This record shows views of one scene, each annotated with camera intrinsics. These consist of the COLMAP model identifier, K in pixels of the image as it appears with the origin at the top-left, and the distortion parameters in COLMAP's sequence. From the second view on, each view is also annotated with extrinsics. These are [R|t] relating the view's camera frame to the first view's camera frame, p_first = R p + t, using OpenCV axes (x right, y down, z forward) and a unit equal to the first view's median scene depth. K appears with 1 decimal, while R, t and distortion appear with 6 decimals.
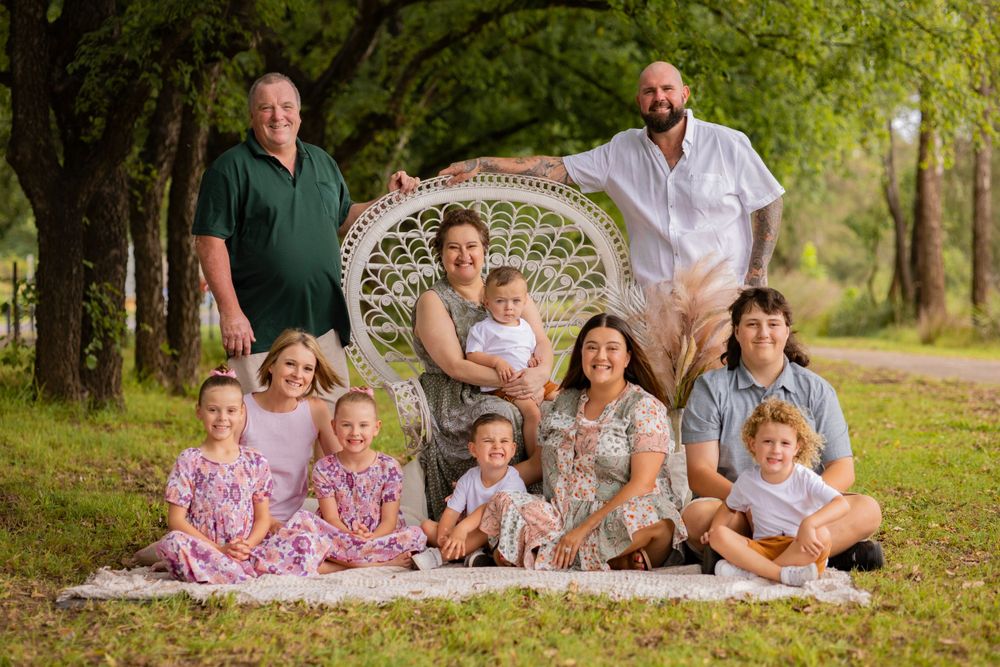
lens RADIAL K [[2447.3, 0, 500.0], [0, 2447.3, 333.5], [0, 0, 1]] dist [0.527712, -0.493400]
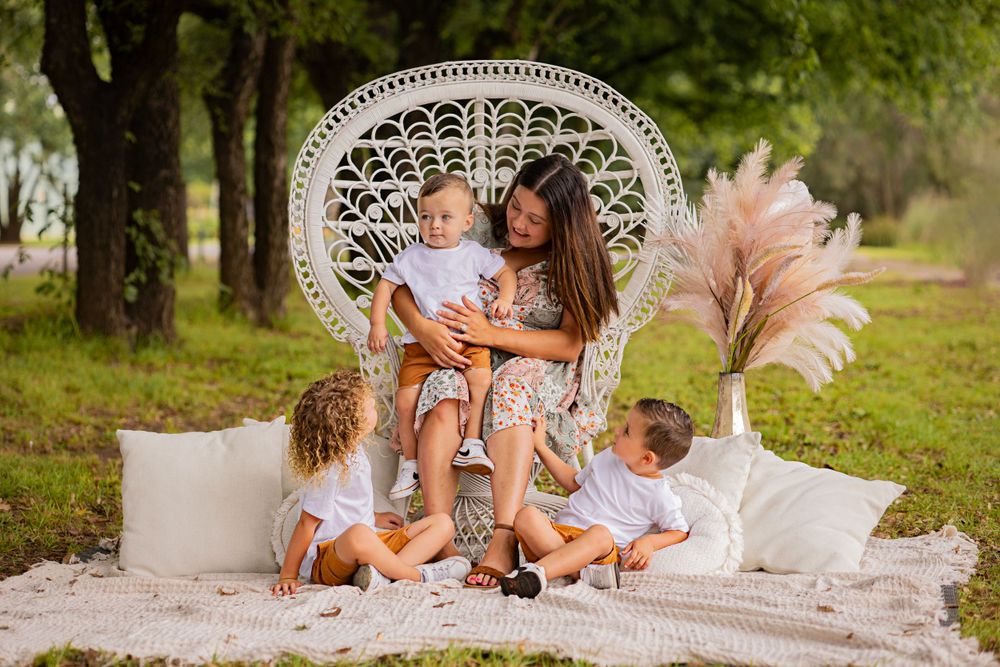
lens RADIAL K [[2447.3, 0, 500.0], [0, 2447.3, 333.5], [0, 0, 1]] dist [0.527712, -0.493400]
pose [[0.998338, 0.004647, -0.057442, 0.042038], [-0.002914, 0.999539, 0.030209, -0.003978], [0.057556, -0.029991, 0.997892, 0.229672]]
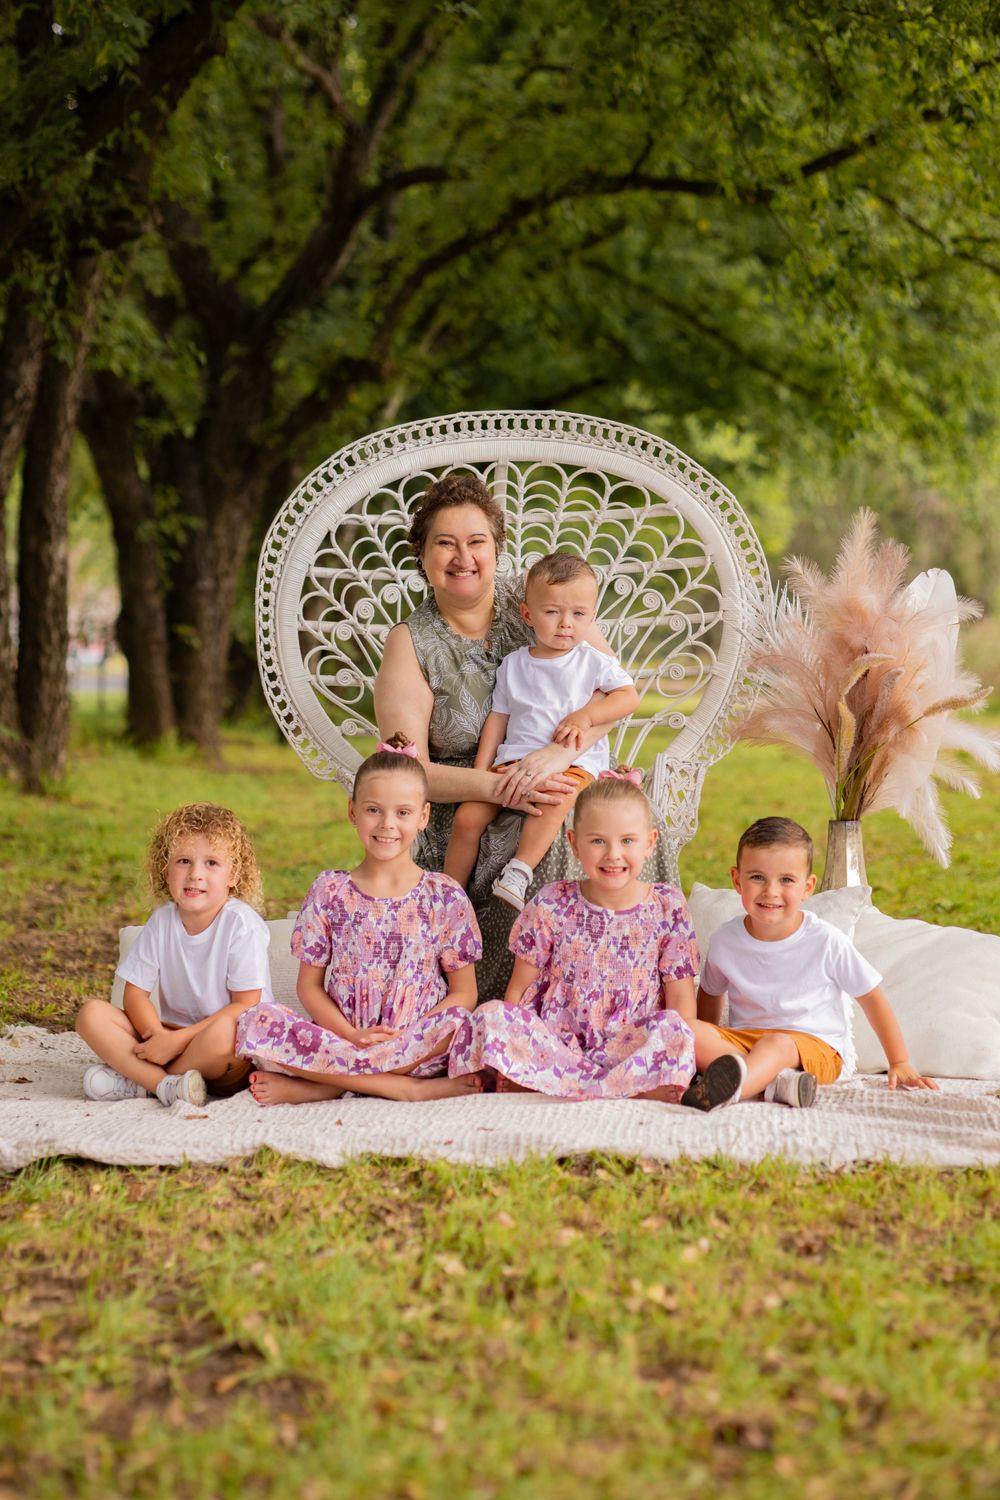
lens RADIAL K [[3671.0, 0, 497.5], [0, 3671.0, 788.2], [0, 0, 1]] dist [0.527712, -0.493400]
pose [[0.999883, 0.009001, -0.012386, 0.001391], [-0.008732, 0.999727, 0.021669, 0.004539], [0.012578, -0.021558, 0.999688, 0.121737]]
